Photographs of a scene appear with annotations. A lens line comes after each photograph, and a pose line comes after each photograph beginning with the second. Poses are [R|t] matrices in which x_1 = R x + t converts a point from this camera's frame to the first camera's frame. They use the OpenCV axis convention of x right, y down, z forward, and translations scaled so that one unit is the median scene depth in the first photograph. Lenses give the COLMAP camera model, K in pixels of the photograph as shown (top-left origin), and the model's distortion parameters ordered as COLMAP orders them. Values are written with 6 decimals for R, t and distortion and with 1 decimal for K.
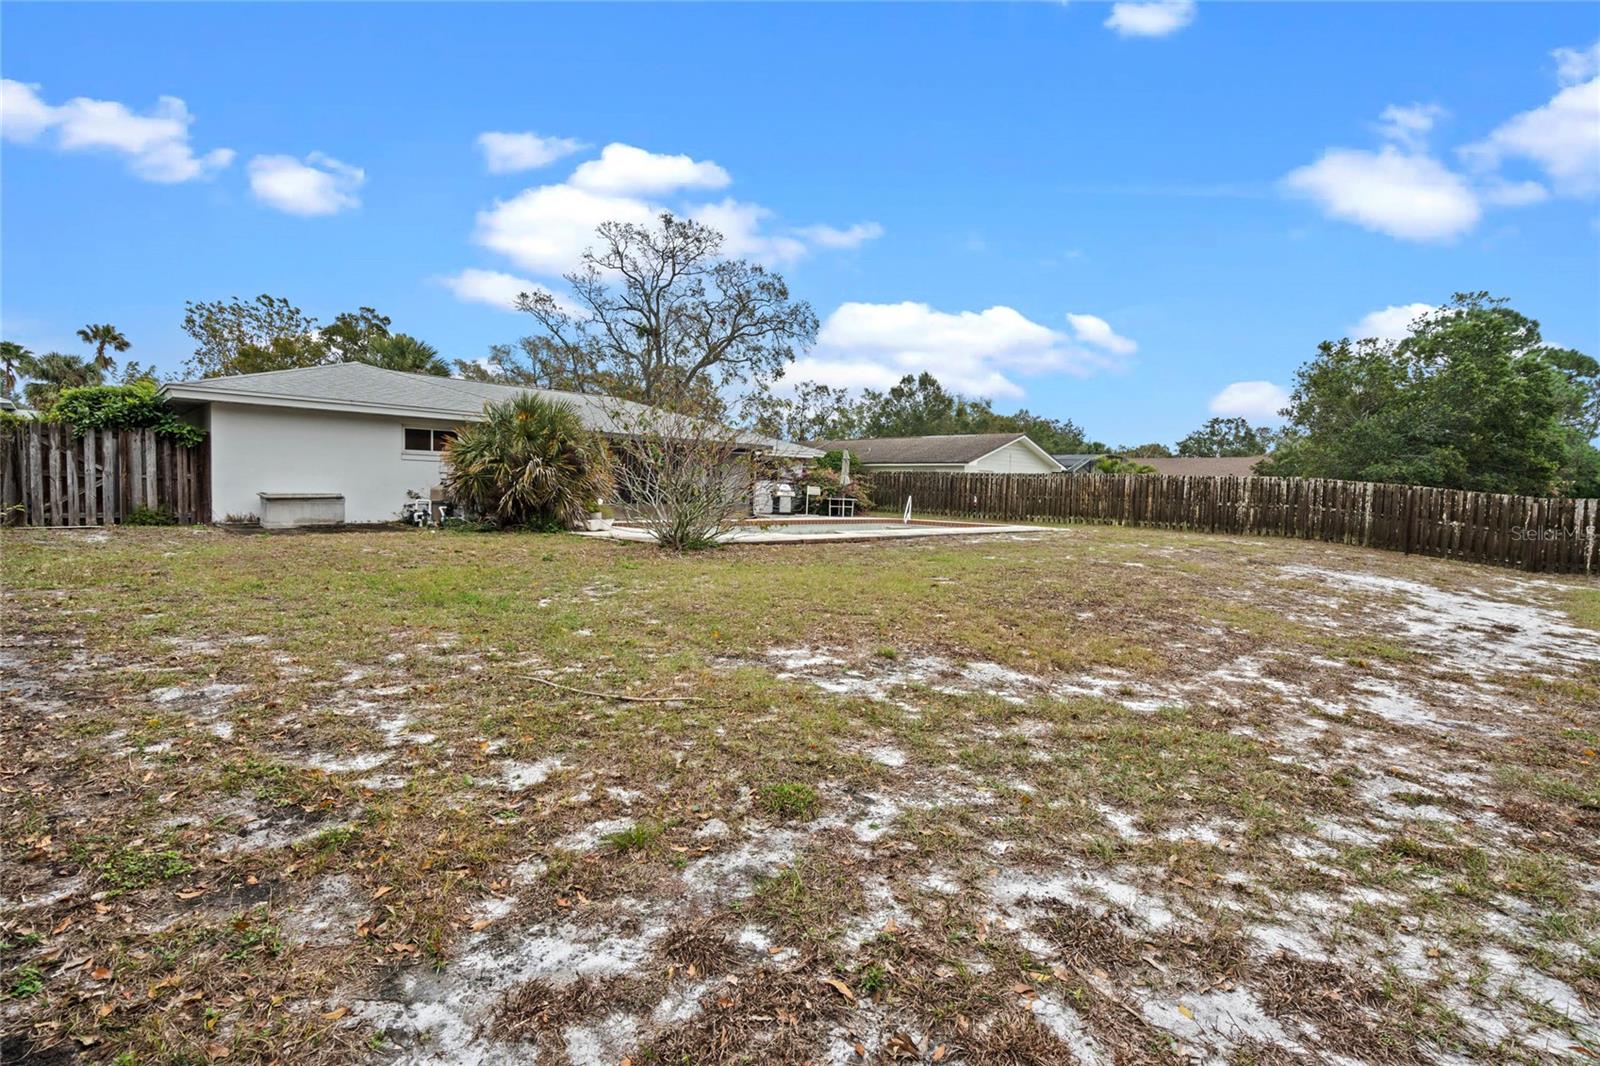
lens RADIAL K [[734.0, 0, 800.0], [0, 734.0, 533.0], [0, 0, 1]] dist [-0.002105, 0.000431]
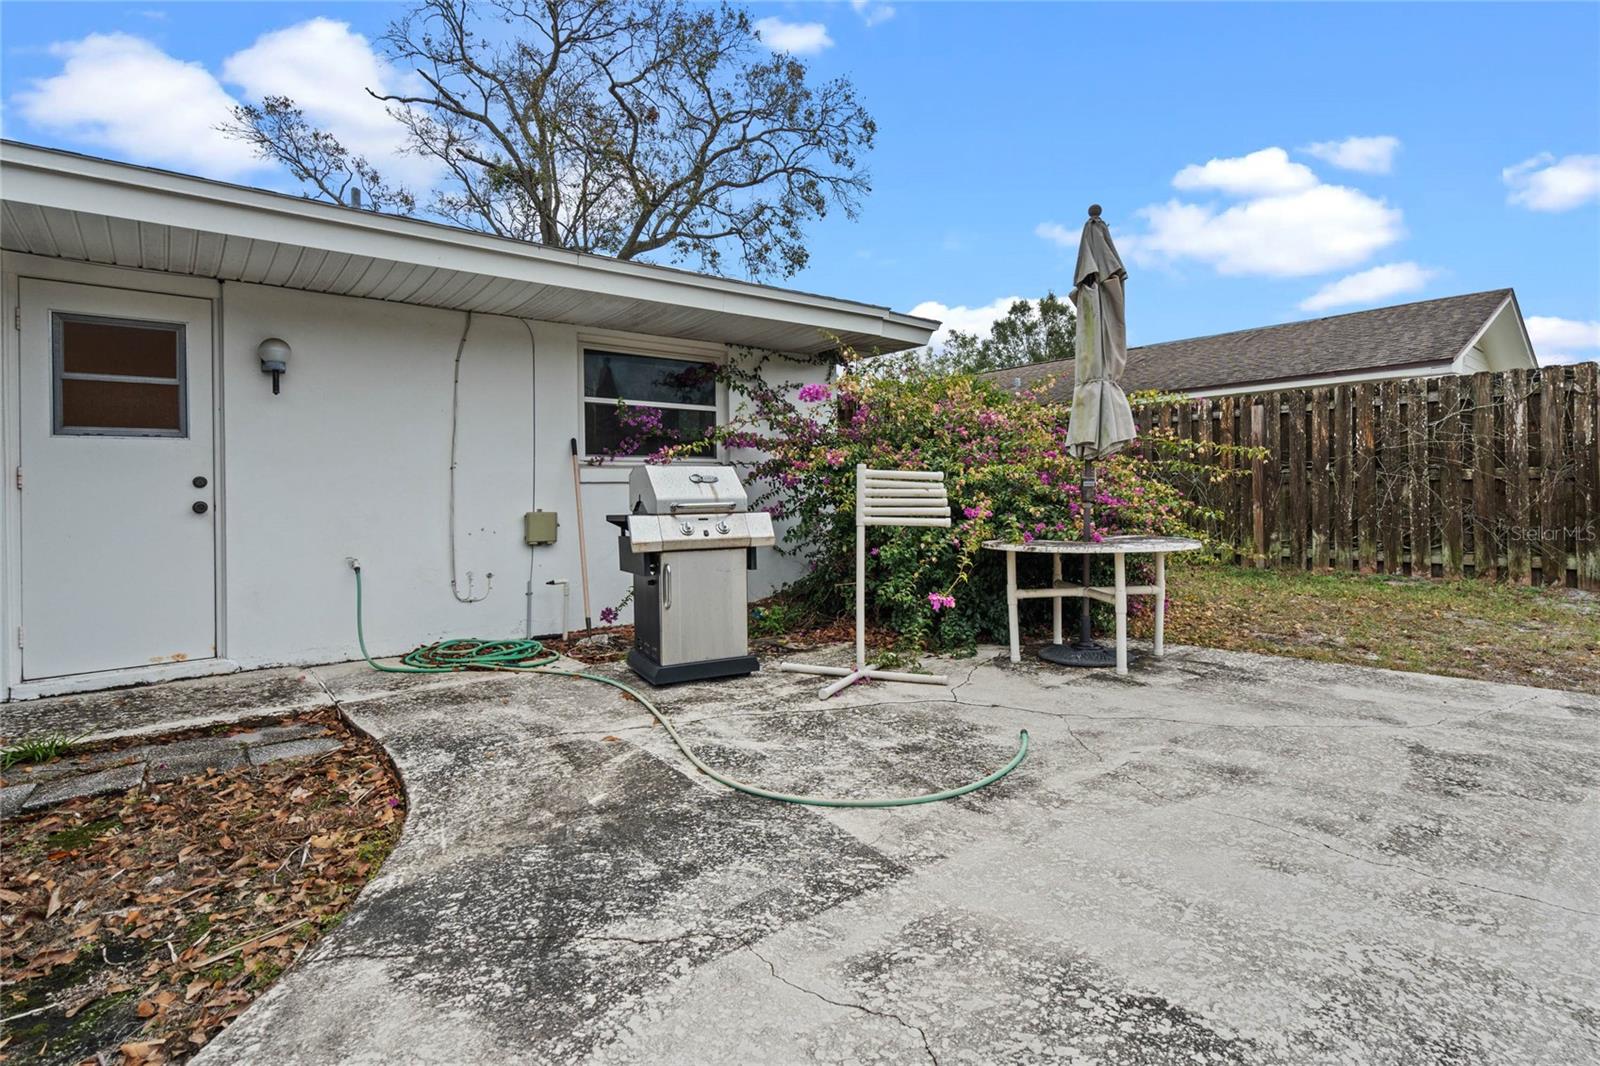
lens RADIAL K [[734.0, 0, 800.0], [0, 734.0, 533.0], [0, 0, 1]] dist [-0.002105, 0.000431]
pose [[0.995622, -0.042156, -0.083423, 0.006829], [0.041764, 0.999107, -0.006447, -0.033212], [0.083620, 0.002934, 0.996493, 0.558001]]
